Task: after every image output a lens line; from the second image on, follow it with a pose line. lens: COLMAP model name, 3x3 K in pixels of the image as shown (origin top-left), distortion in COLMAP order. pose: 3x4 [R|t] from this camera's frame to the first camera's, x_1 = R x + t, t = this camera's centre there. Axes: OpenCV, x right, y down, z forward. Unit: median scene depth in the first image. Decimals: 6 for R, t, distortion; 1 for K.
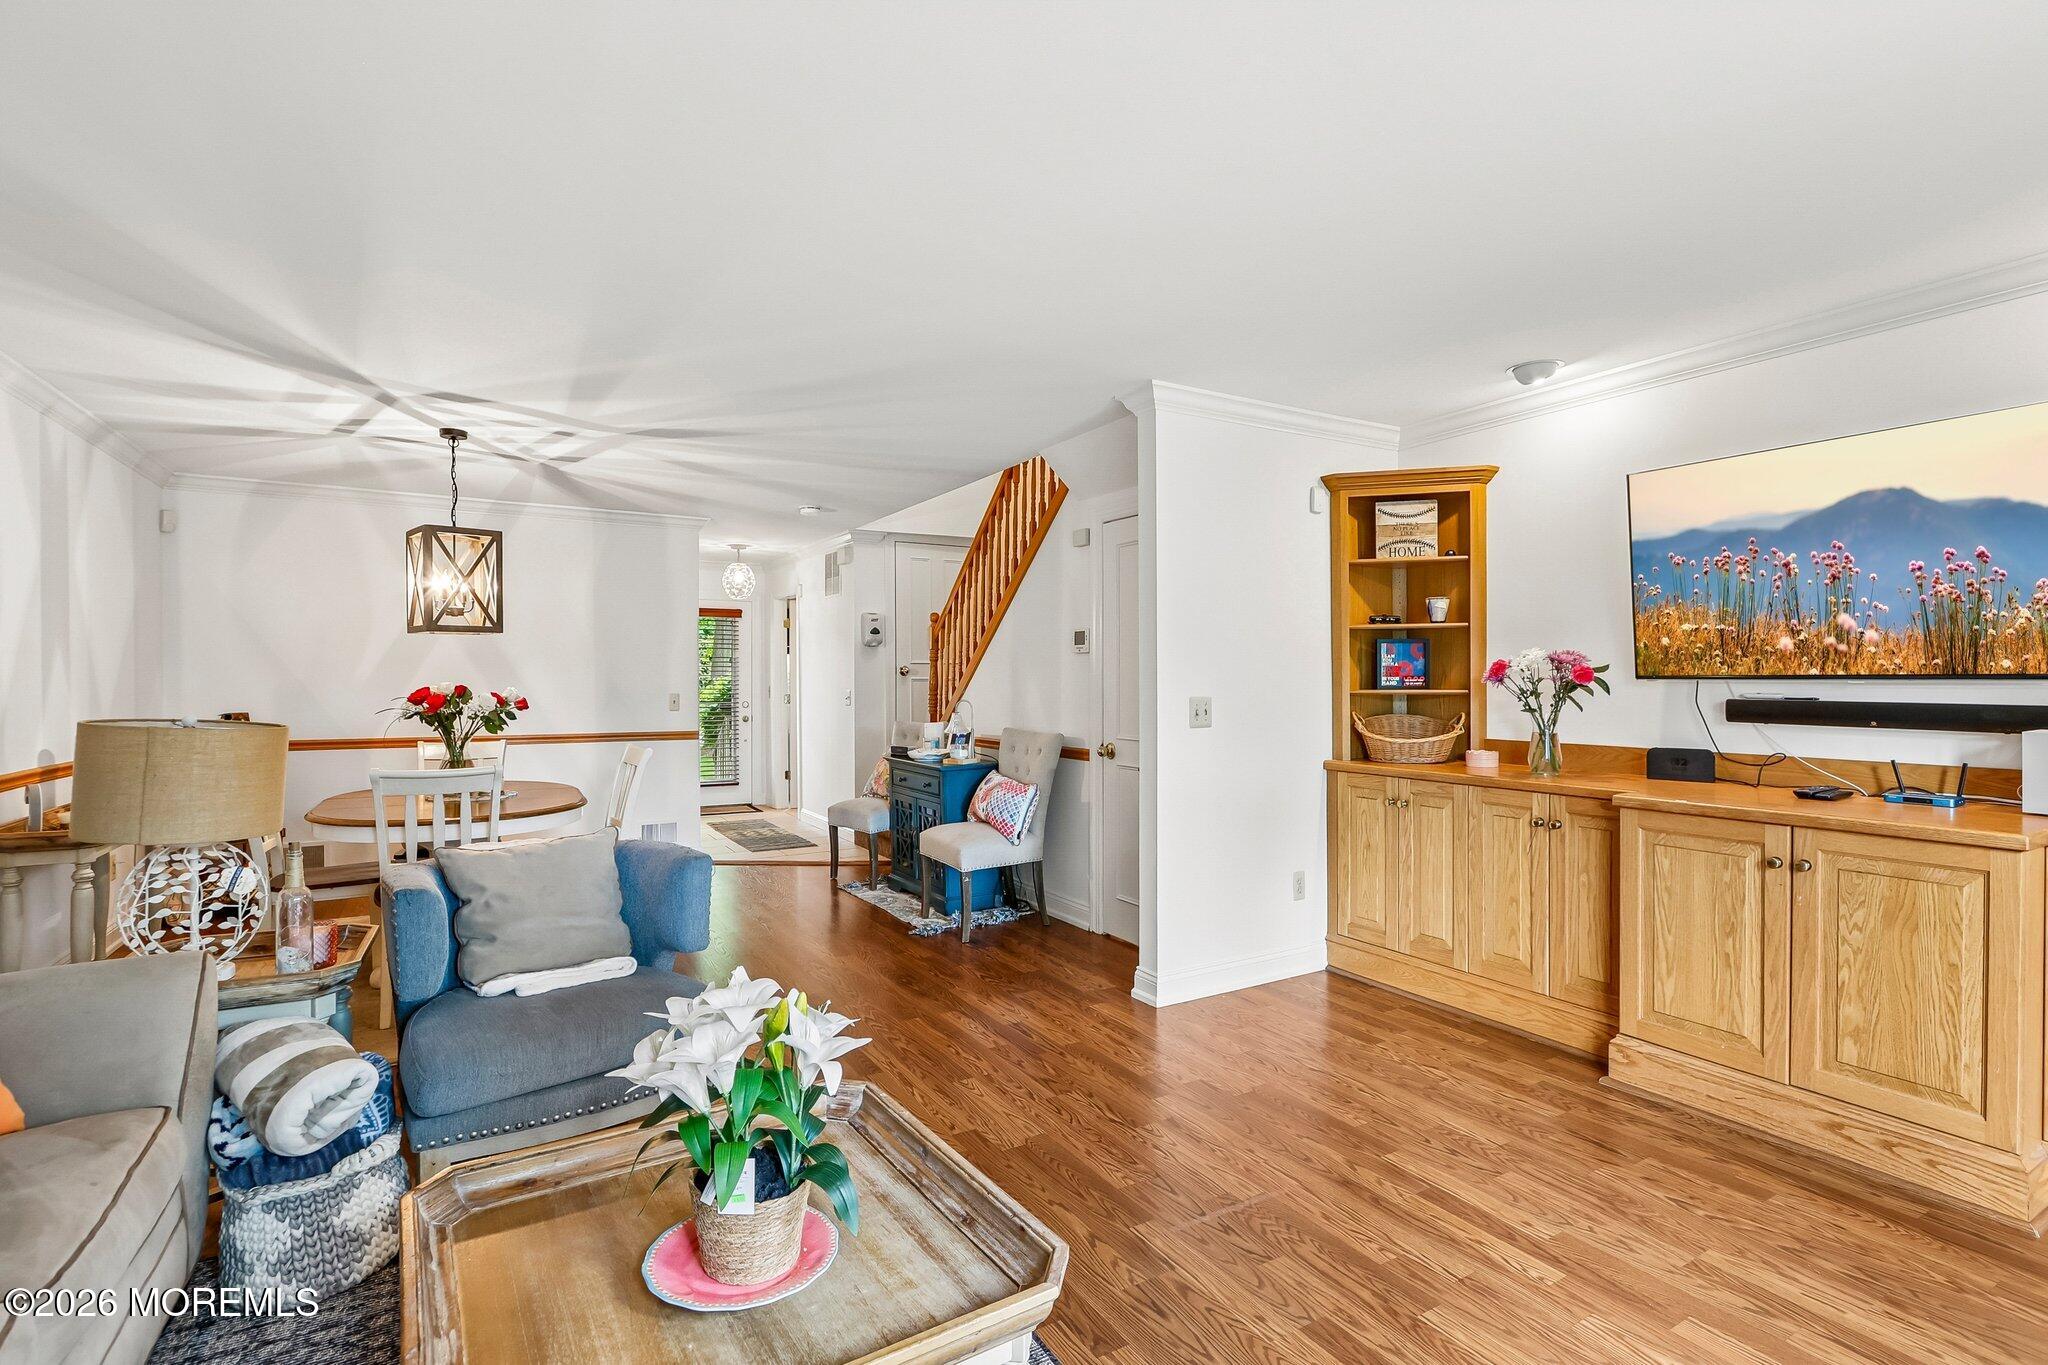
lens RADIAL K [[955.2, 0, 1012.0], [0, 955.2, 680.6], [0, 0, 1]] dist [-0.010602, -0.000177]
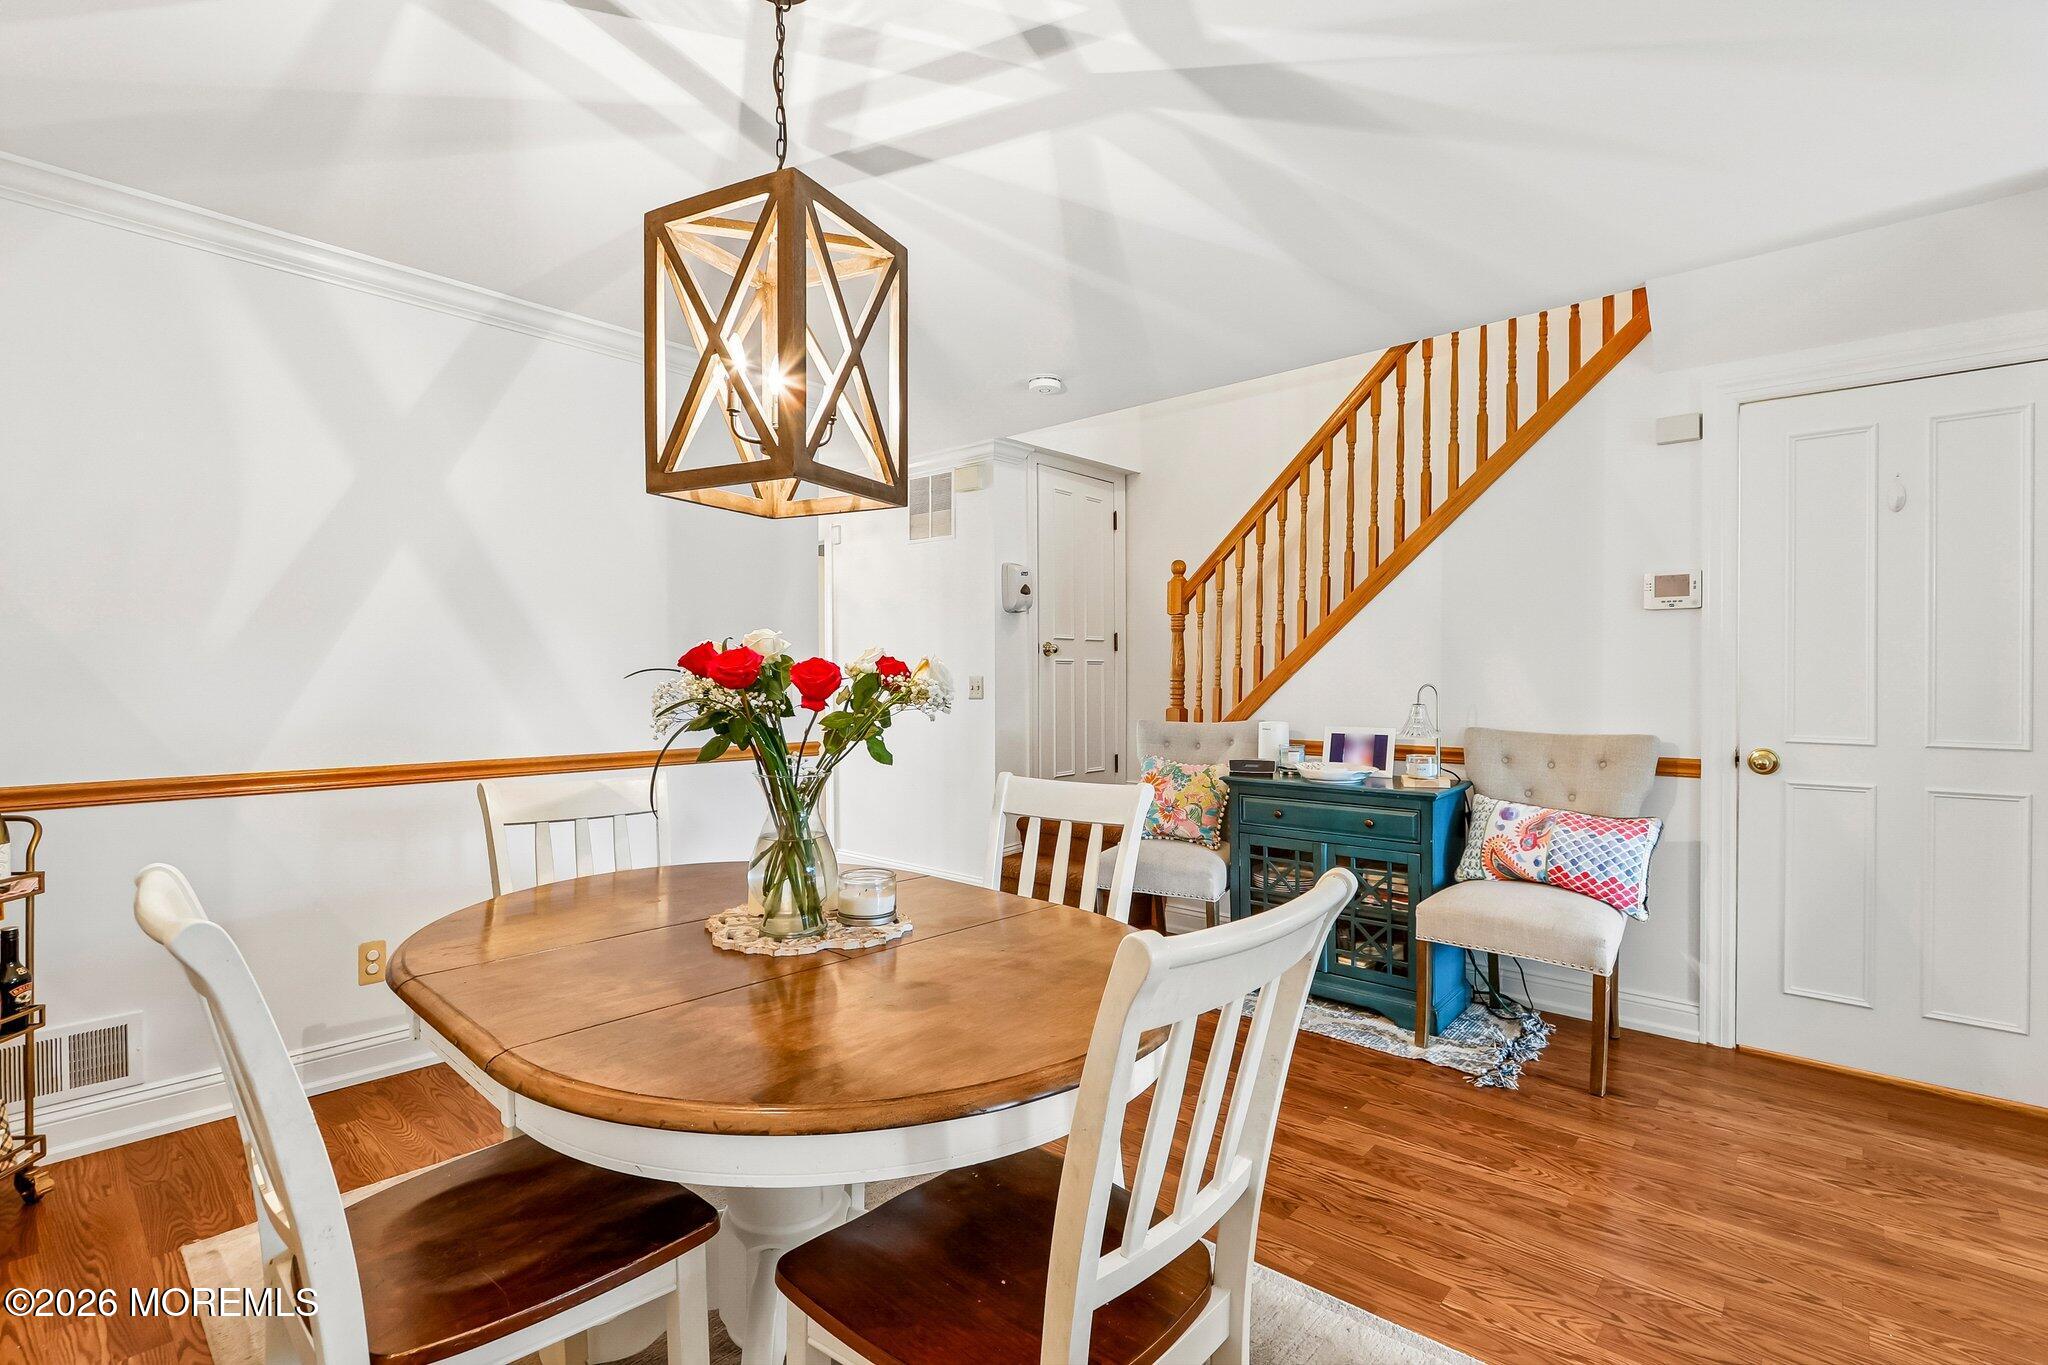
lens RADIAL K [[938.5, 0, 1013.9], [0, 938.5, 683.7], [0, 0, 1]] dist [-0.013450, 0.000210]
pose [[0.951257, -0.000596, 0.308399, -0.551884], [-0.001134, 0.999985, 0.005432, 0.018700], [-0.308398, -0.005517, 0.951241, 0.554117]]
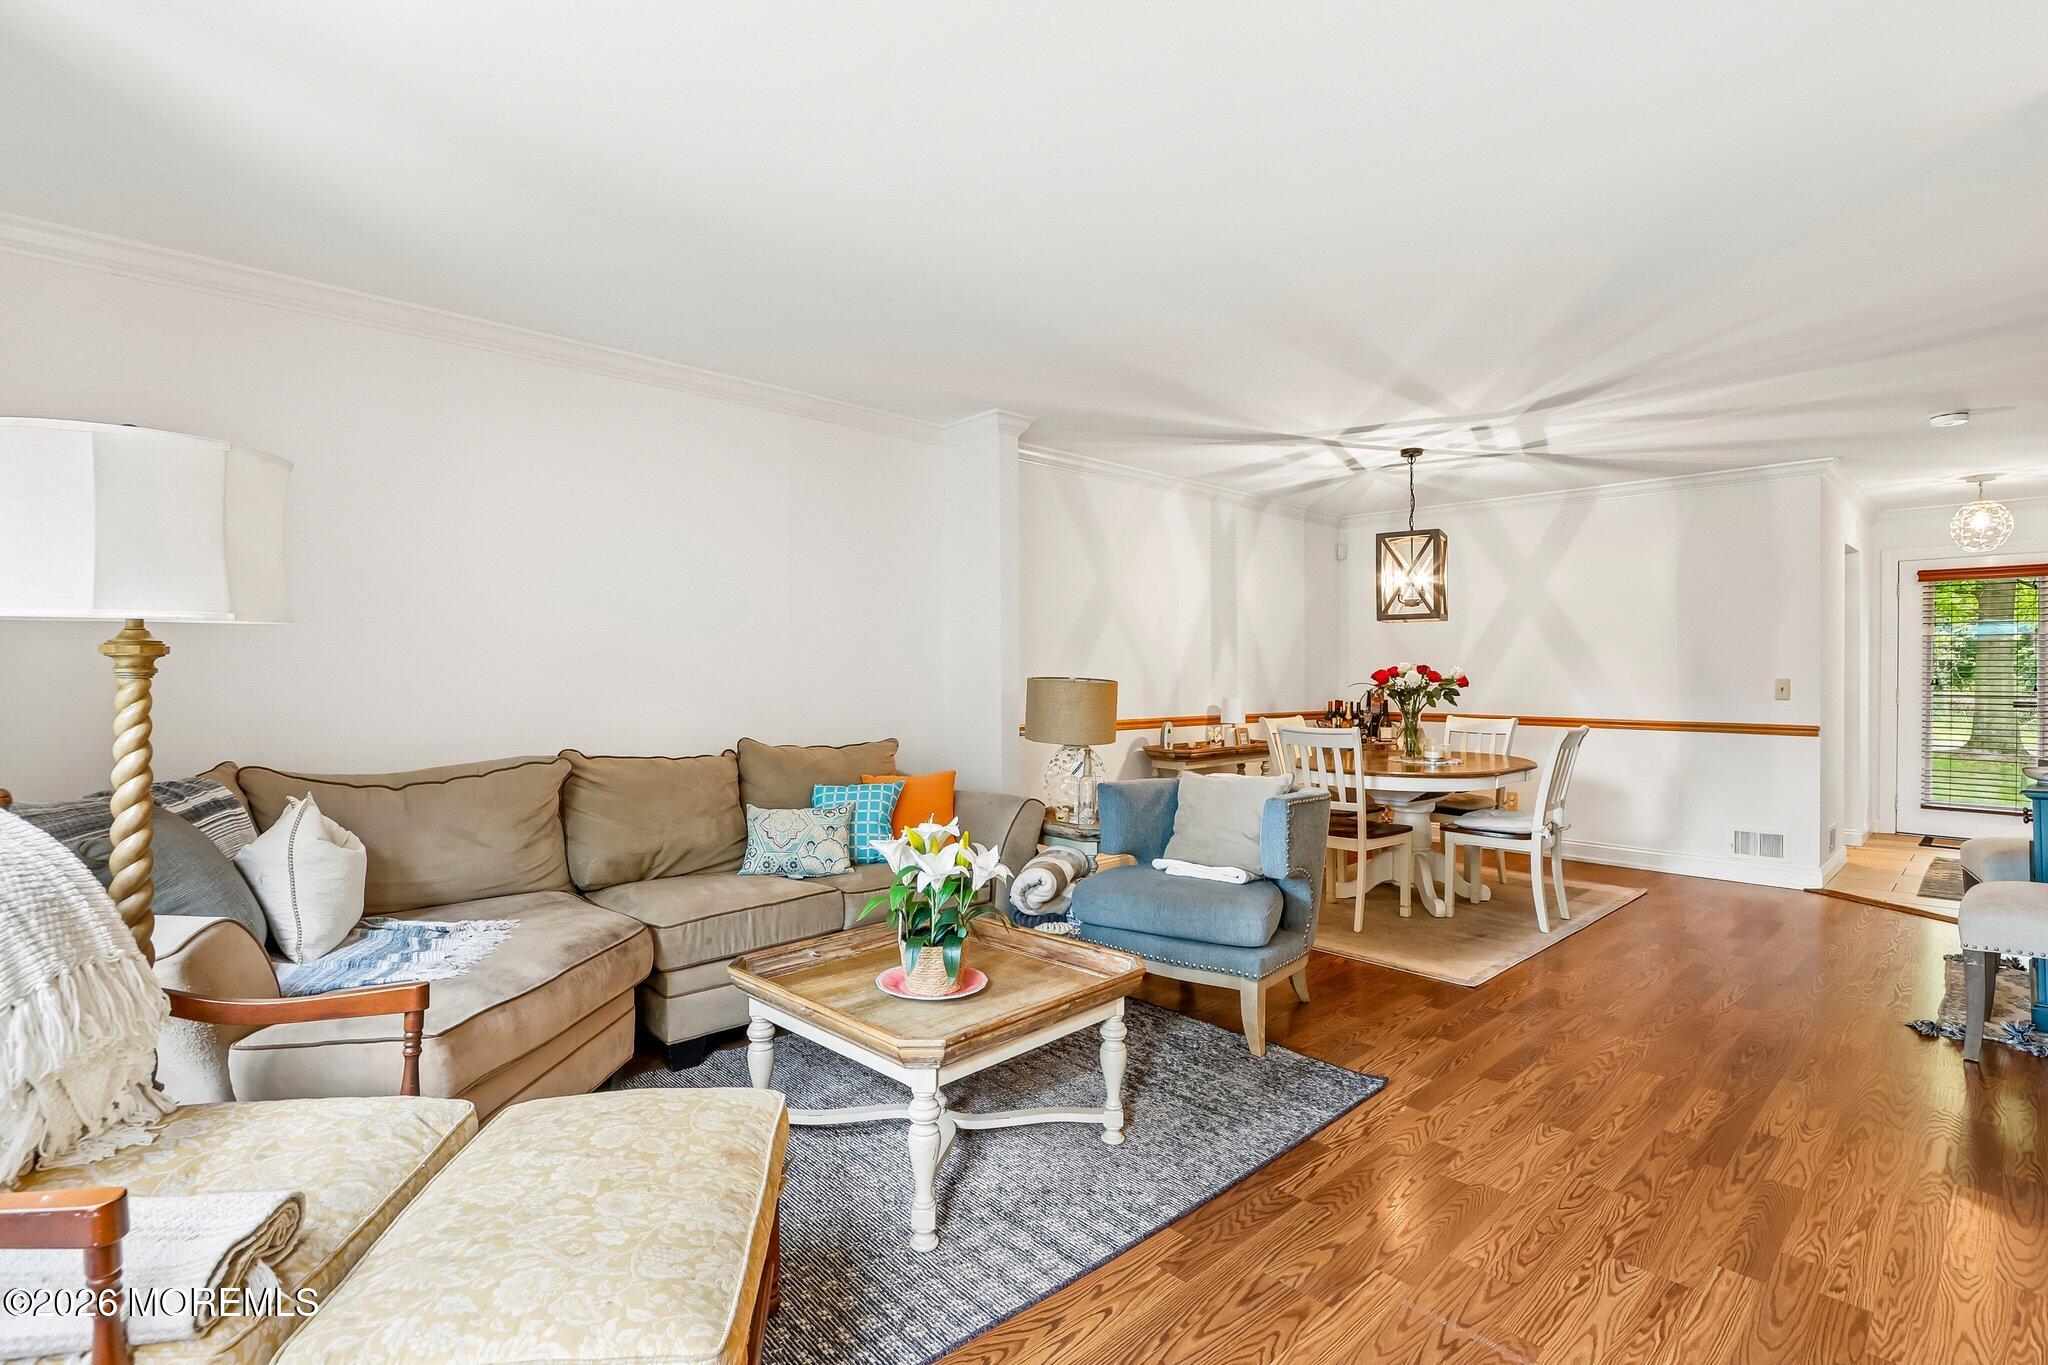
lens RADIAL K [[955.2, 0, 1012.0], [0, 955.2, 680.6], [0, 0, 1]] dist [-0.010602, -0.000177]
pose [[0.226520, 0.007092, -0.973981, 0.409500], [-0.003859, 0.999972, 0.006384, 0.016888], [0.973999, 0.002313, 0.226541, 0.223022]]
